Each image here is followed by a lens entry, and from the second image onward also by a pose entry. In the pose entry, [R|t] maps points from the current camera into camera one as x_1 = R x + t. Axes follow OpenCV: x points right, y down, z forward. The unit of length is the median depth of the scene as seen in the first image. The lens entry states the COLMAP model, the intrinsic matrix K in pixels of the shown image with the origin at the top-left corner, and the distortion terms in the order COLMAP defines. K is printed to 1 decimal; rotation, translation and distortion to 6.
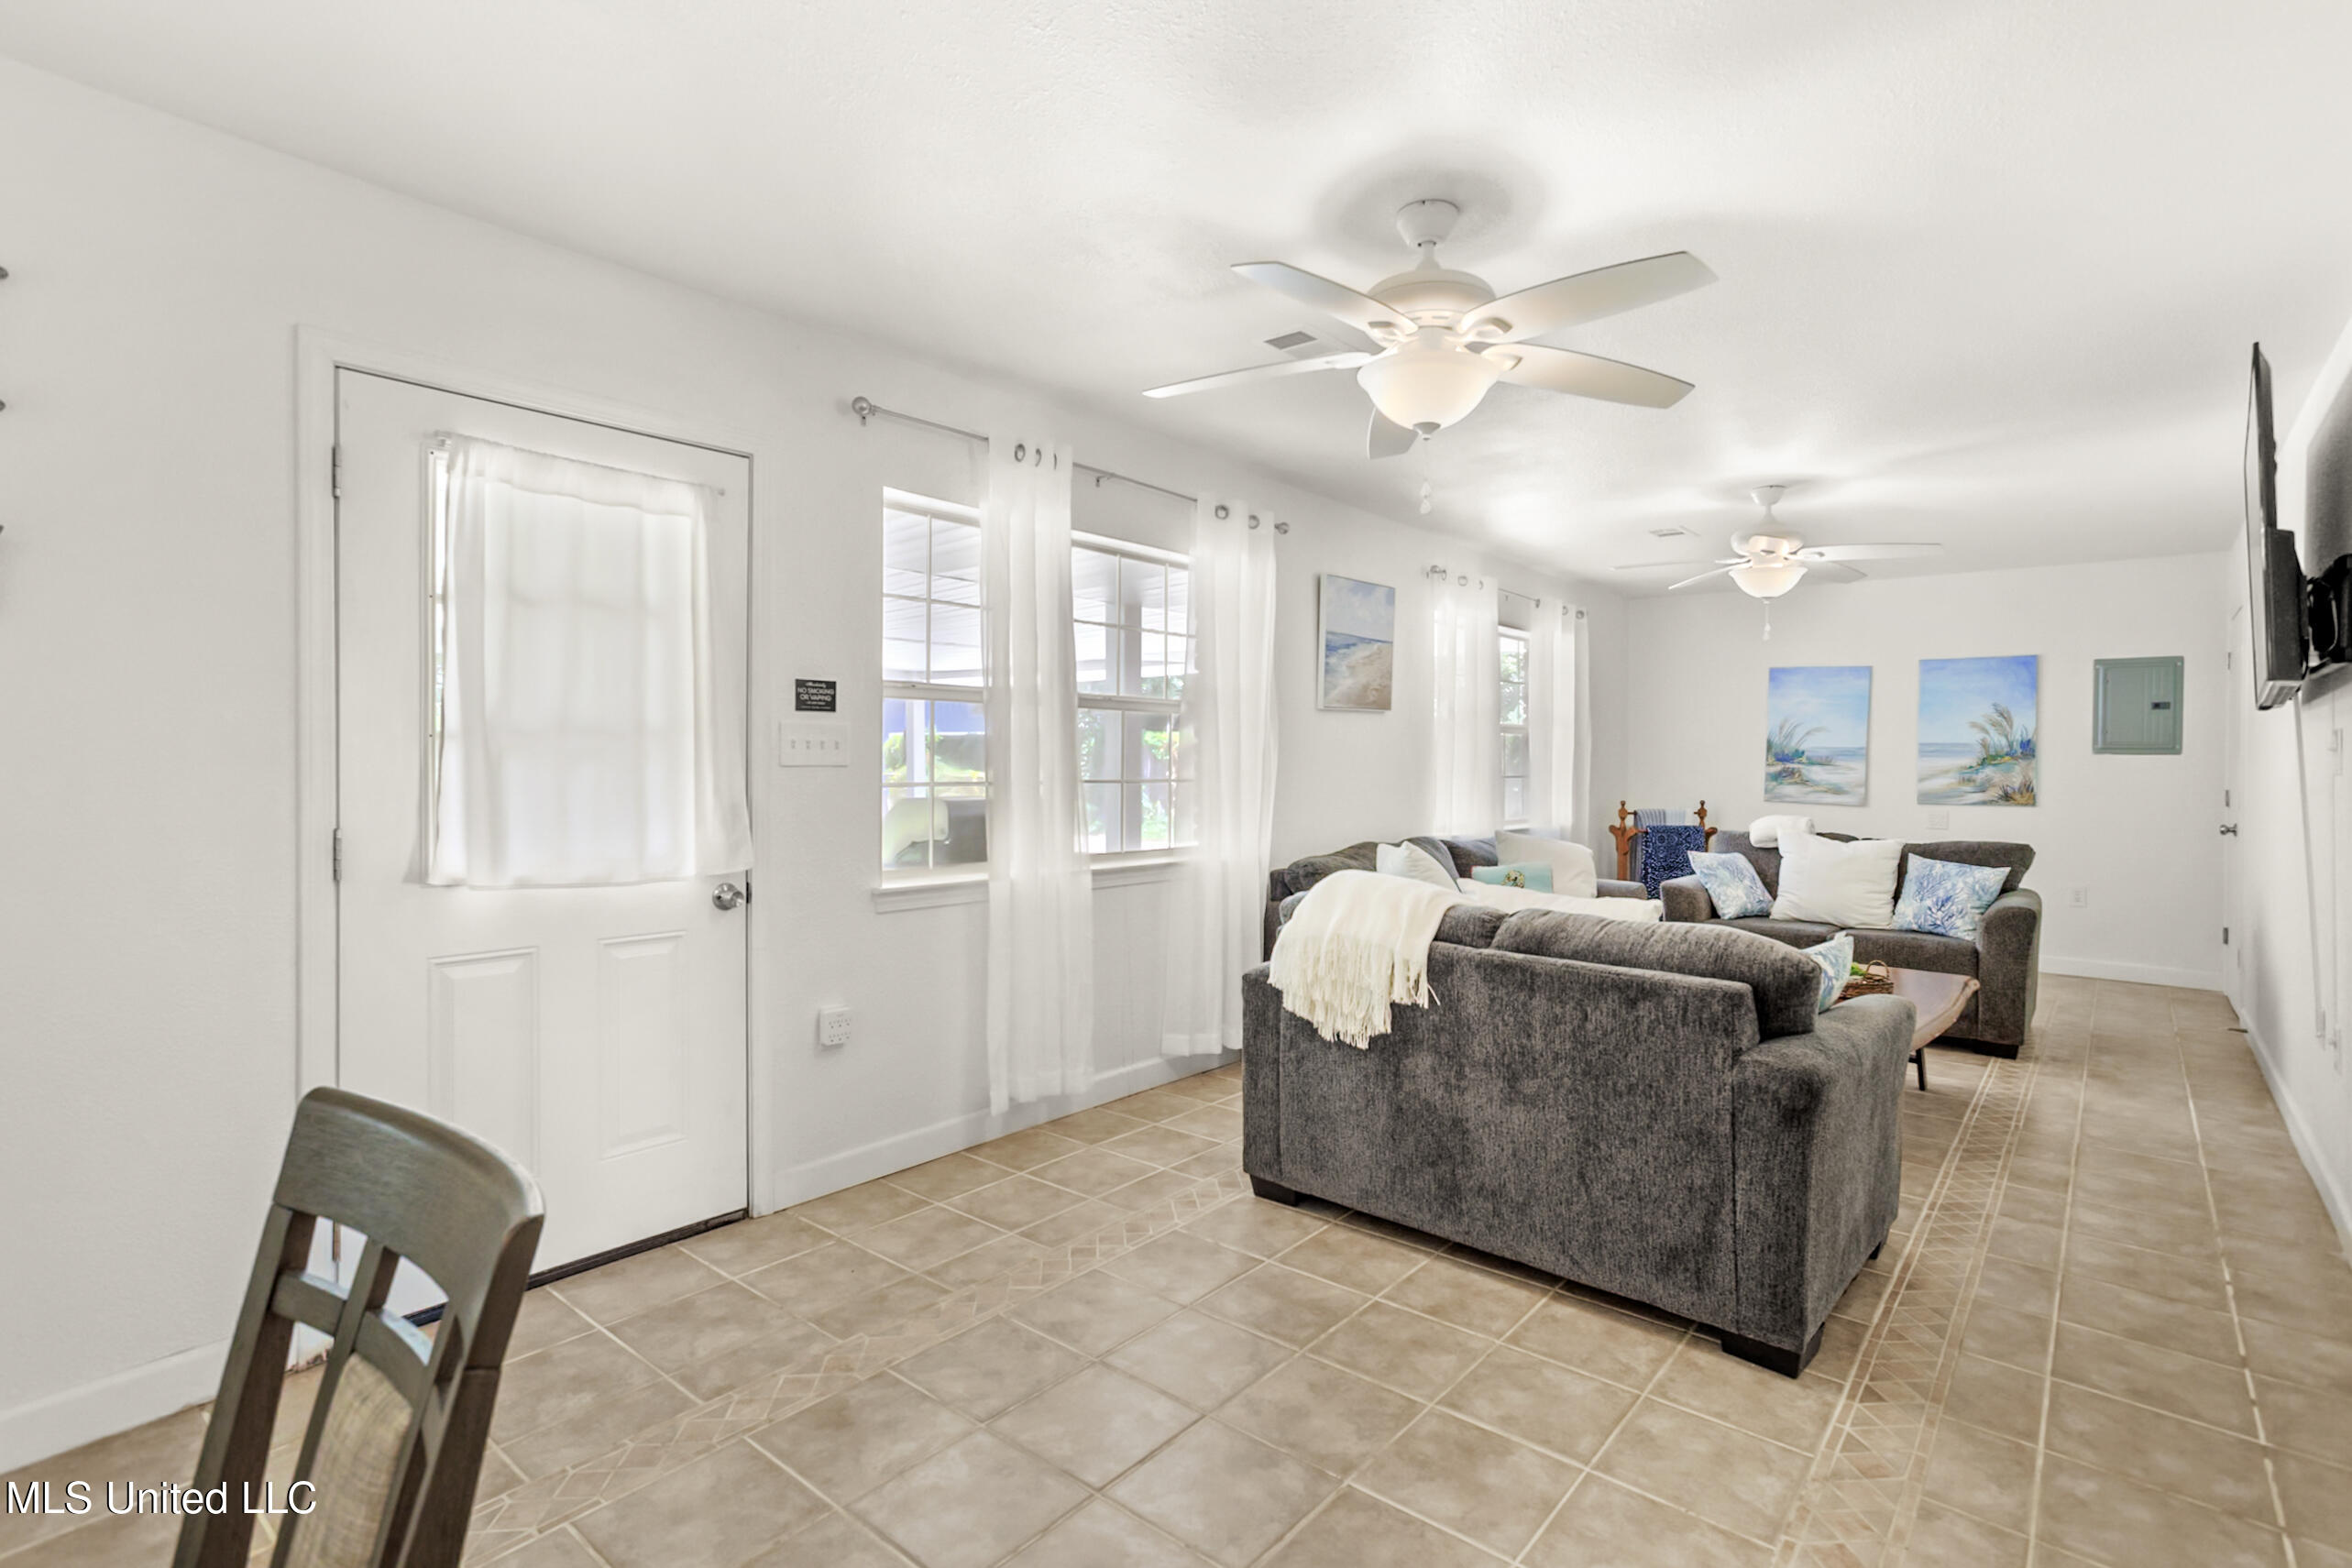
lens RADIAL K [[1142.4, 0, 1178.1], [0, 1142.4, 765.6], [0, 0, 1]] dist [-0.047276, 0.034020]
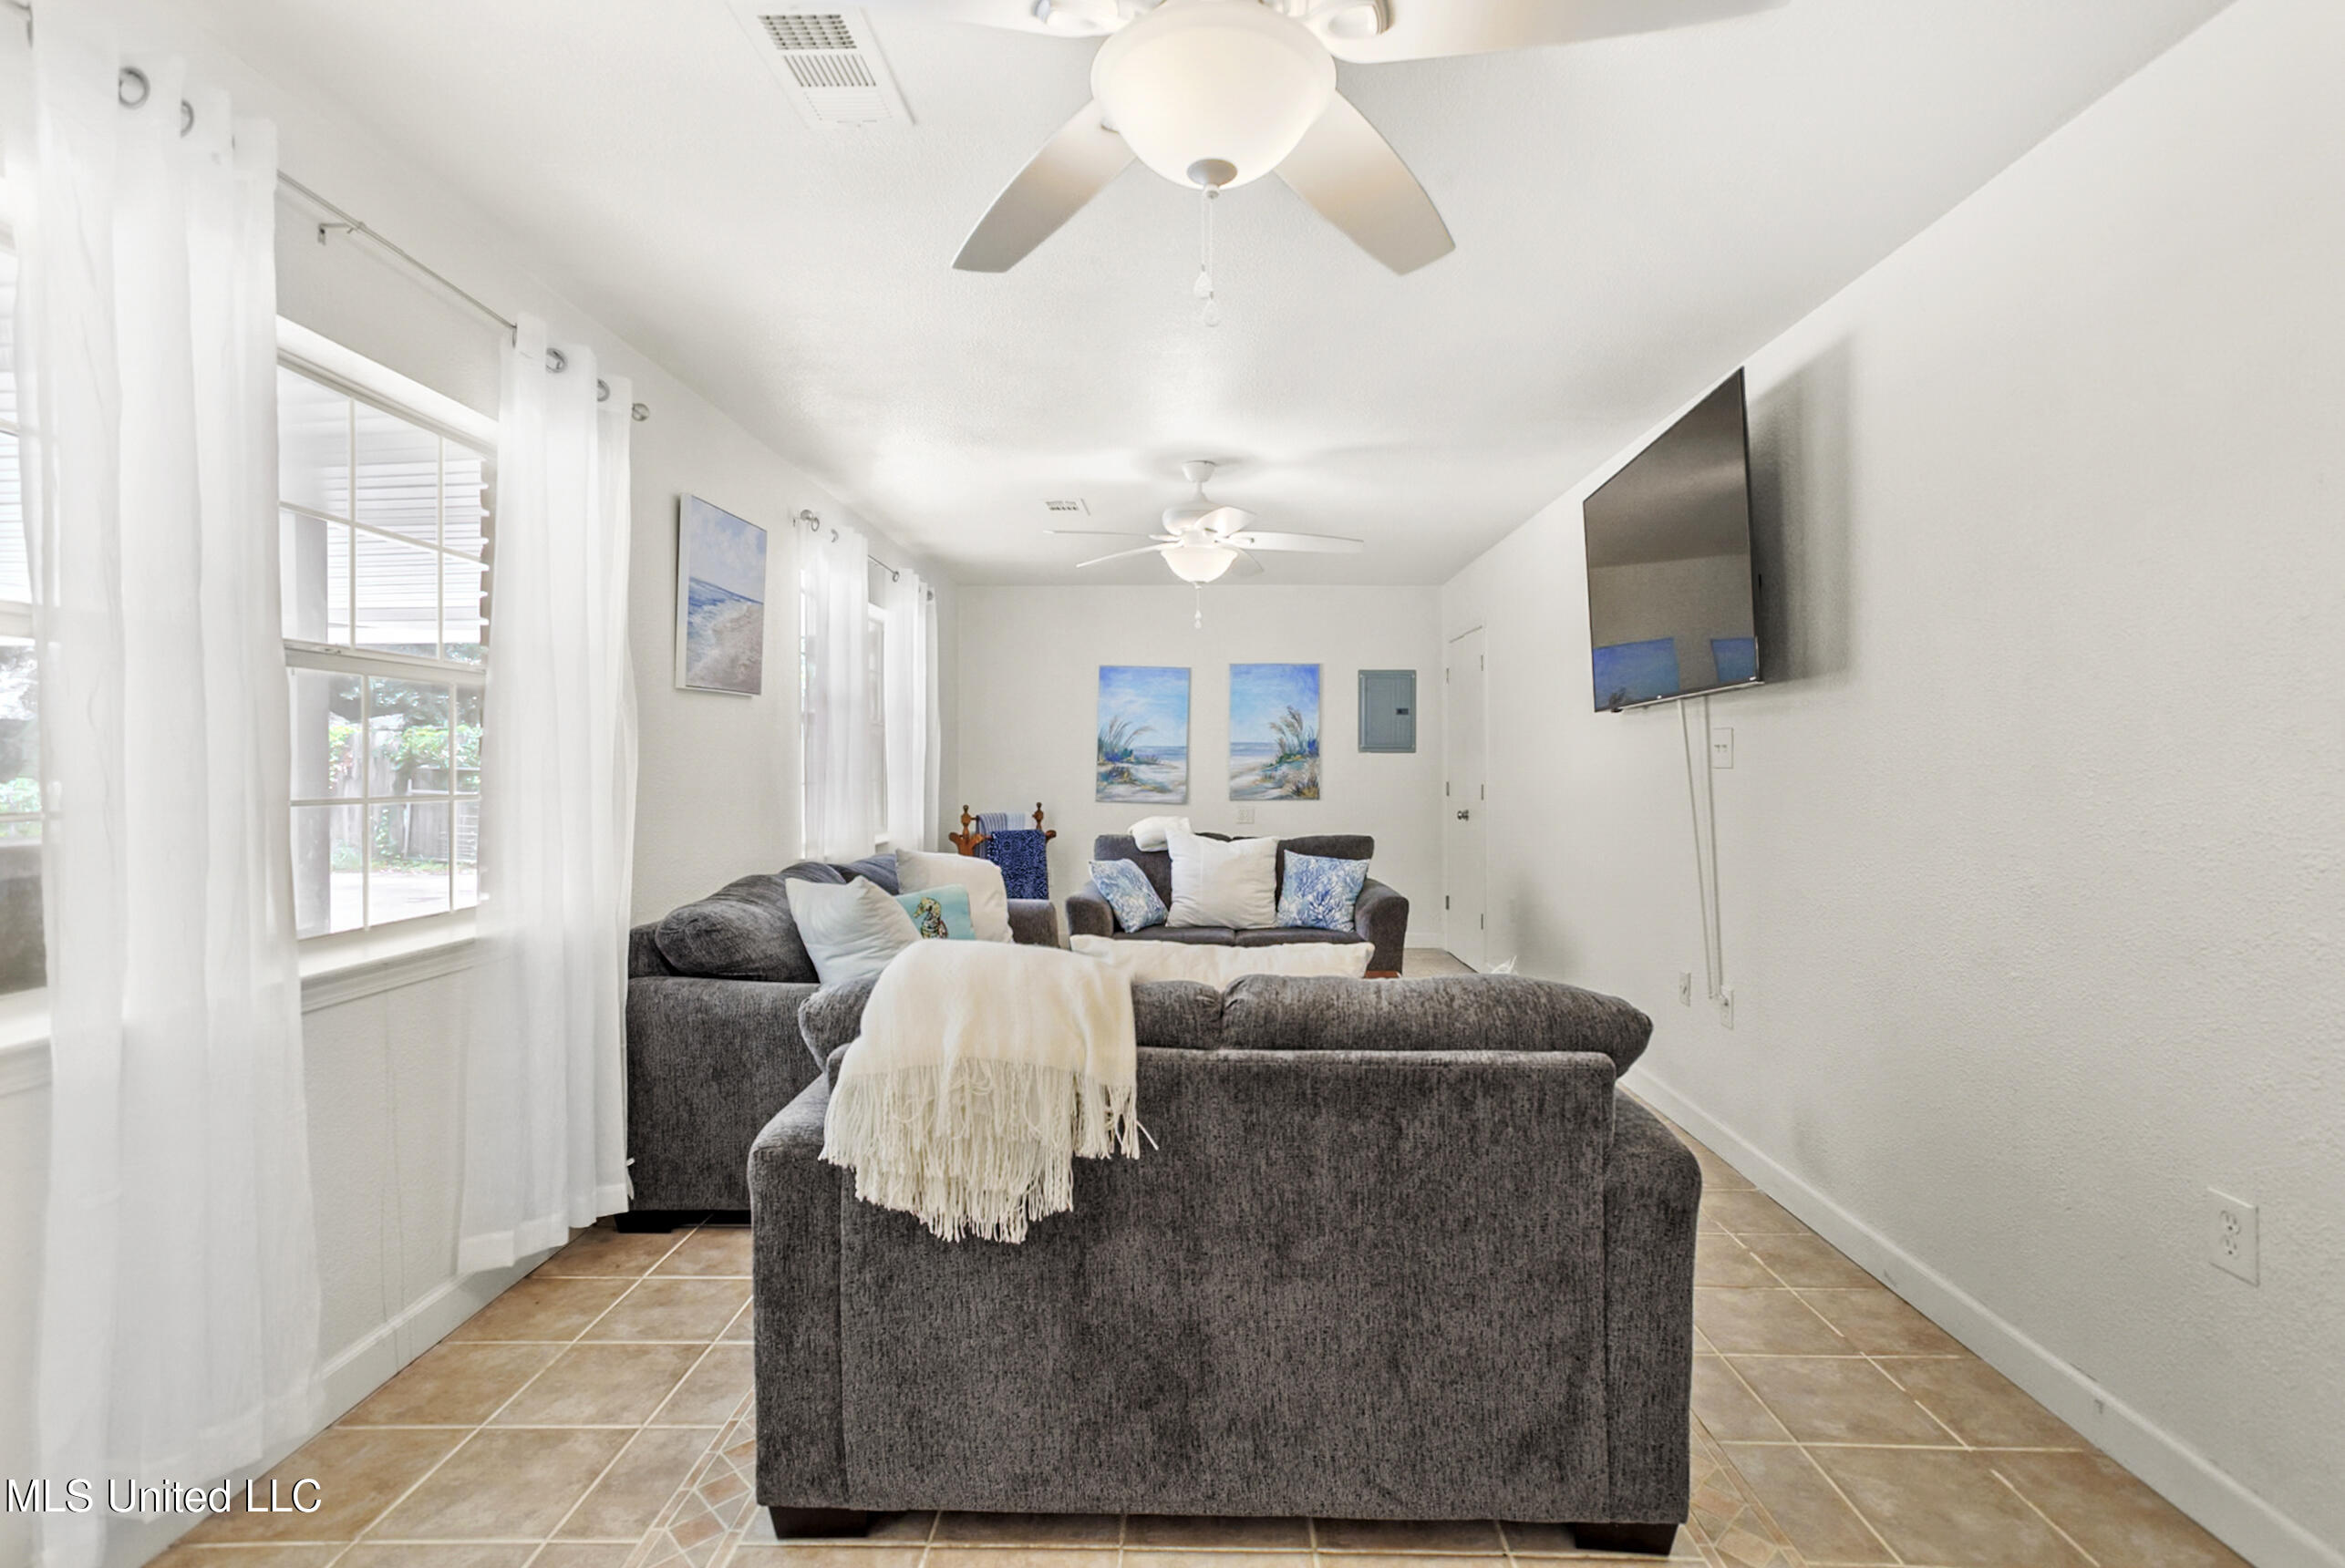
lens RADIAL K [[1145.6, 0, 1213.2], [0, 1145.6, 744.3], [0, 0, 1]] dist [-0.043265, 0.026956]
pose [[0.746408, 0.003519, 0.665480, -0.109654], [0.009445, 0.999829, -0.015880, -0.002334], [-0.665422, 0.018138, 0.746247, 0.329656]]
